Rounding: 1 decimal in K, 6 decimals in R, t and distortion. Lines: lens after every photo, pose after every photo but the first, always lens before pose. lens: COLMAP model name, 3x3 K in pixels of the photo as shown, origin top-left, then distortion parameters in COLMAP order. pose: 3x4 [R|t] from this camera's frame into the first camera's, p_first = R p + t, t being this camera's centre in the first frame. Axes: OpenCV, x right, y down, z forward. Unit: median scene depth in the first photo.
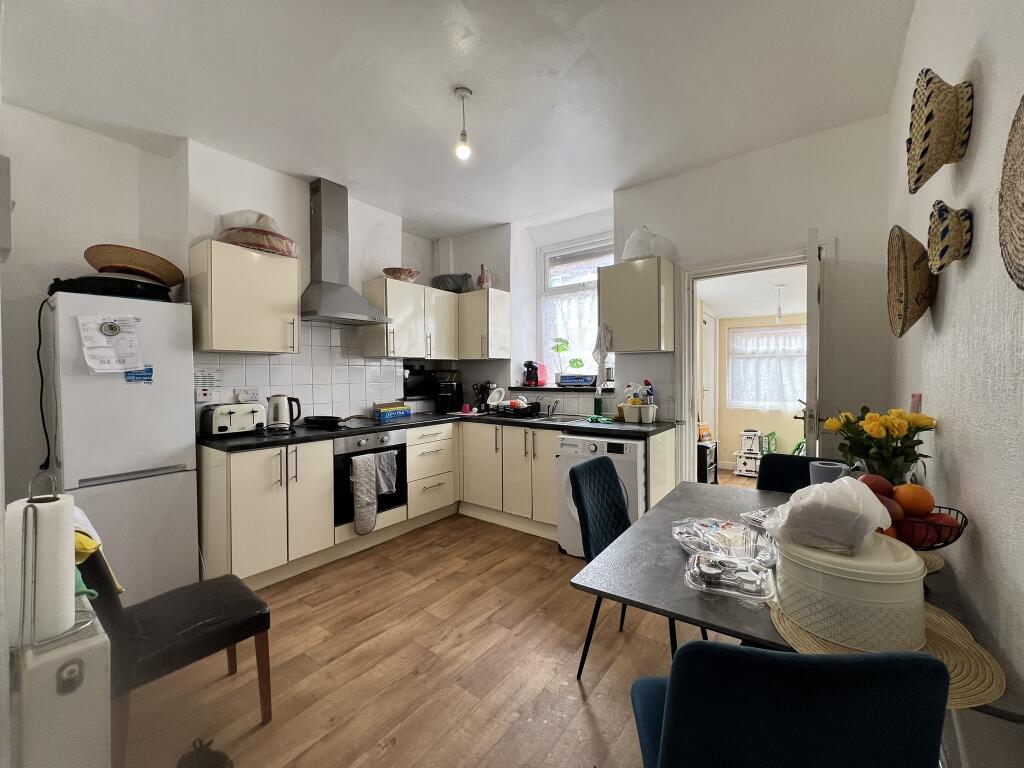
lens RADIAL K [[413.0, 0, 511.7], [0, 413.0, 379.6], [0, 0, 1]] dist [0.001753, 0.000310]
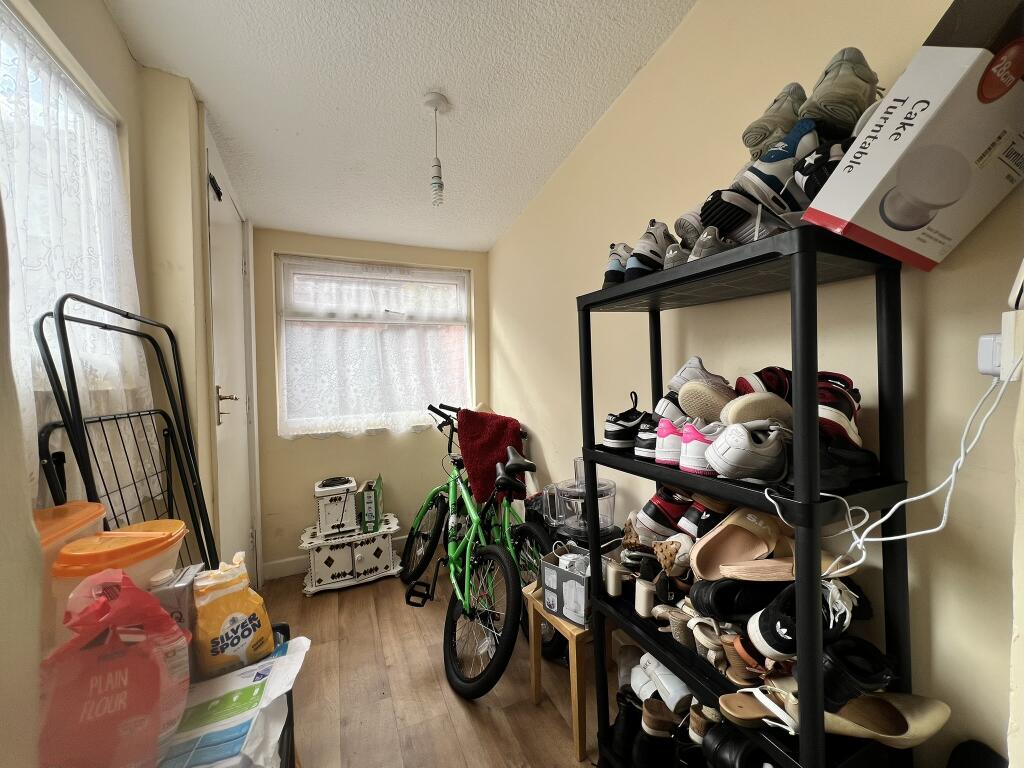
lens RADIAL K [[413.0, 0, 506.6], [0, 413.0, 380.5], [0, 0, 1]] dist [0.001753, 0.000310]
pose [[0.501865, -0.022724, 0.864647, 0.451900], [0.034503, 0.999385, 0.006239, 0.025735], [-0.864257, 0.026702, 0.502341, 0.971389]]
